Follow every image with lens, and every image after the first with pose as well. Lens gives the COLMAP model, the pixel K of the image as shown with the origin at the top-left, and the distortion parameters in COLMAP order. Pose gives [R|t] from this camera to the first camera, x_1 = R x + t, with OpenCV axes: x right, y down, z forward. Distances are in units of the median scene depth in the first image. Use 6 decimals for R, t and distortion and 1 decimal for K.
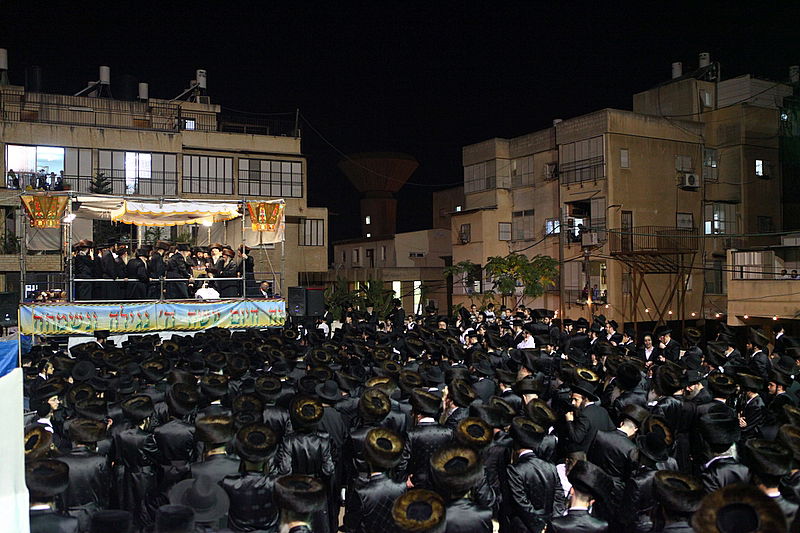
lens RADIAL K [[746.5, 0, 400.0], [0, 746.5, 266.5], [0, 0, 1]] dist [-0.109631, 0.179117]
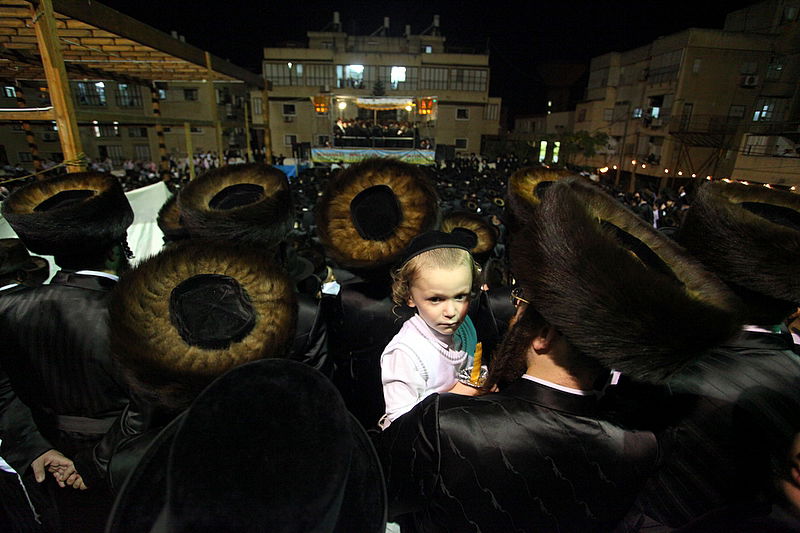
lens RADIAL K [[389.5, 0, 398.5], [0, 389.5, 259.9], [0, 0, 1]] dist [-0.074280, 0.029978]
pose [[0.911485, 0.156856, -0.380252, 0.104443], [-0.025139, 0.943951, 0.329126, -0.009324], [0.410565, -0.290434, 0.864341, -0.004241]]
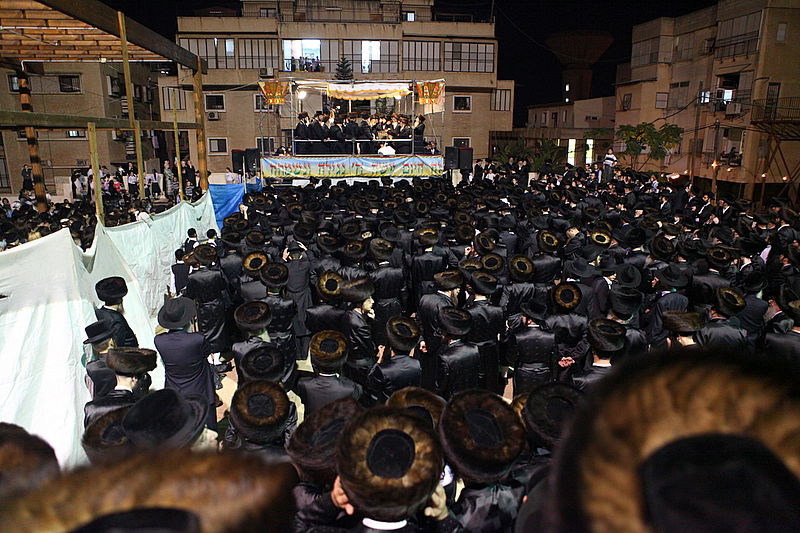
lens RADIAL K [[549.0, 0, 398.2], [0, 549.0, 266.2], [0, 0, 1]] dist [-0.101853, 0.068231]
pose [[0.939391, 0.093040, -0.329983, 0.061437], [-0.005586, 0.966500, 0.256605, -0.008965], [0.342803, -0.239209, 0.908441, 0.014509]]
